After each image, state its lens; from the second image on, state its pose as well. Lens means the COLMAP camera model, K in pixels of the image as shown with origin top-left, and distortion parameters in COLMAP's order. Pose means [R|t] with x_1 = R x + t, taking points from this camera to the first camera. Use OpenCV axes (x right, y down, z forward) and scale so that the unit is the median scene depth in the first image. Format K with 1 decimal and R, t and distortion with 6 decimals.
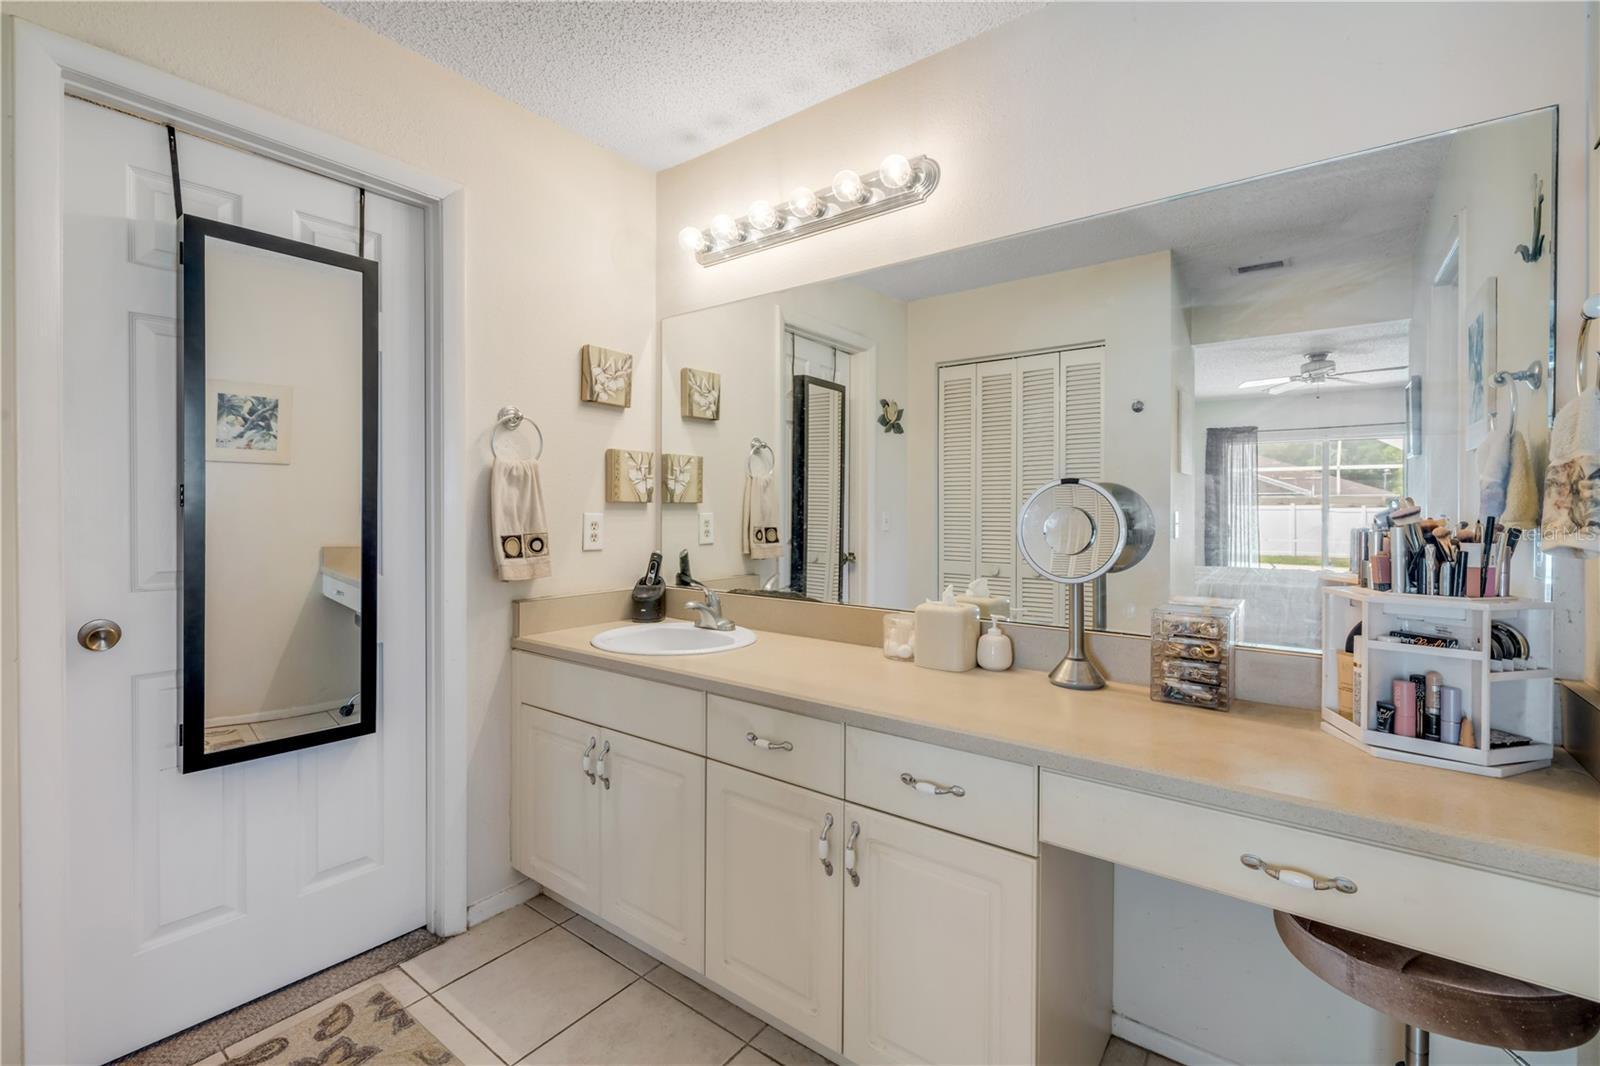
lens RADIAL K [[668.7, 0, 795.6], [0, 668.7, 515.8], [0, 0, 1]] dist [-0.000918, -0.000067]
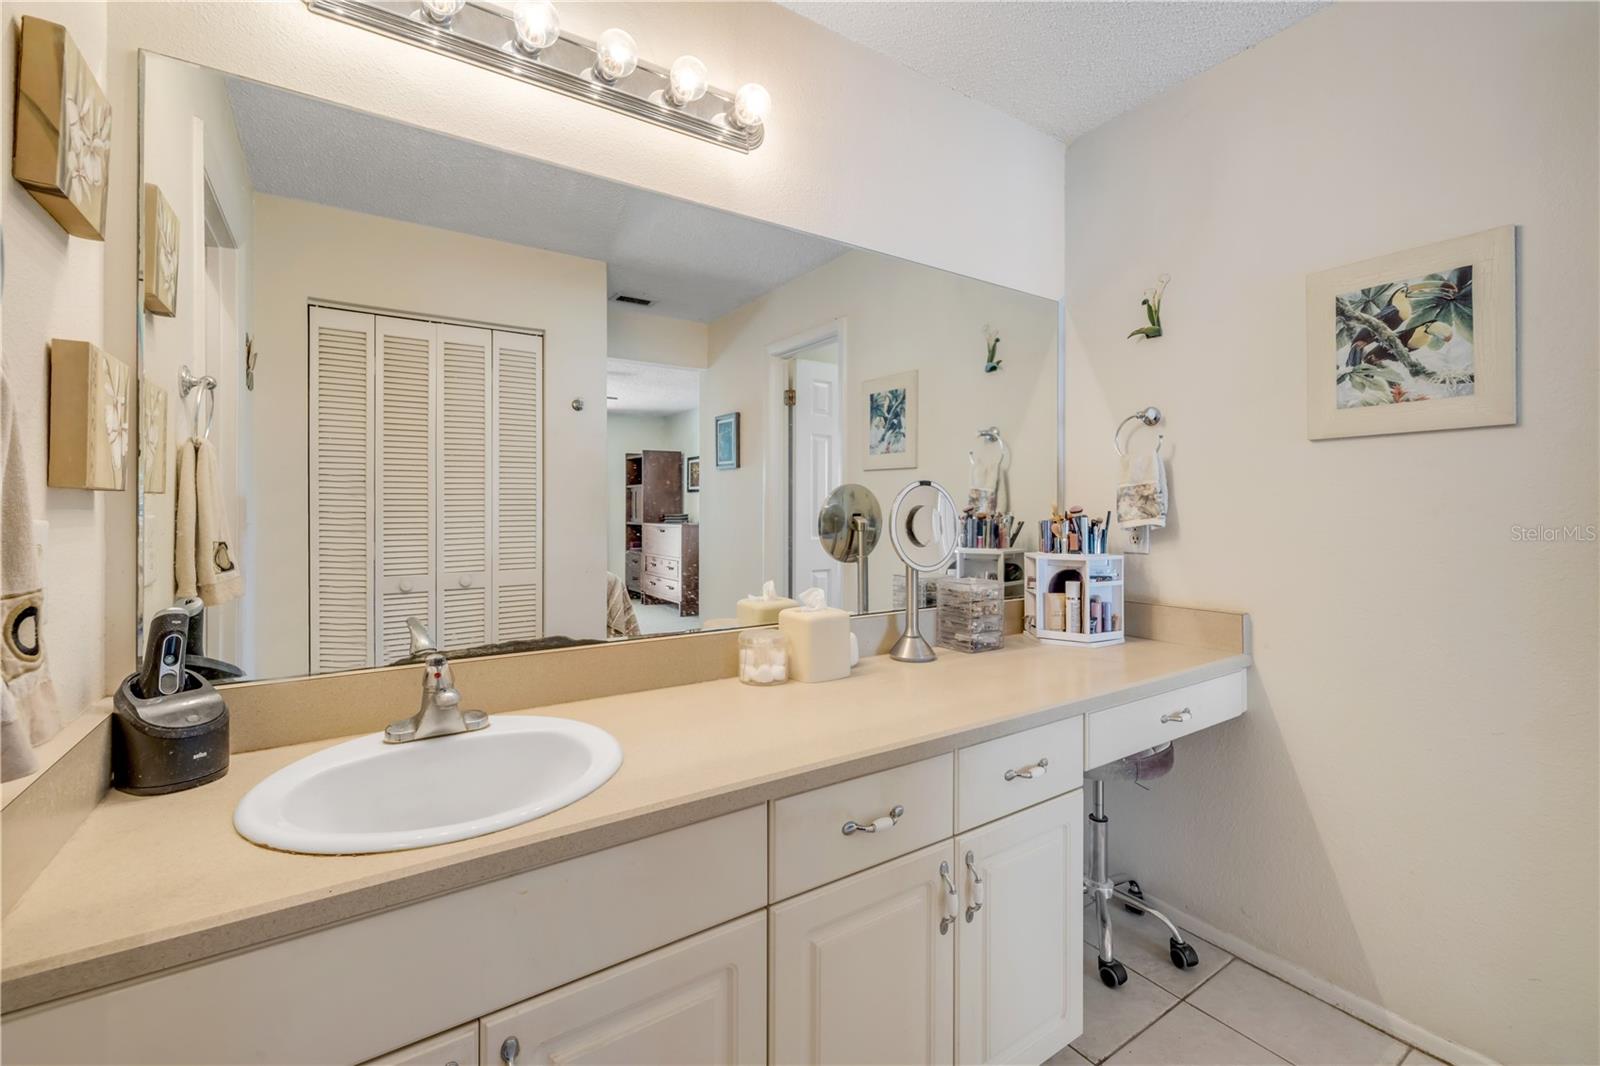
lens RADIAL K [[668.7, 0, 795.6], [0, 668.7, 515.8], [0, 0, 1]] dist [-0.000918, -0.000067]
pose [[0.350263, -0.011982, 0.936575, -0.560089], [0.010154, 0.999908, 0.008995, -0.006171], [-0.936596, 0.006359, 0.350353, 0.600093]]
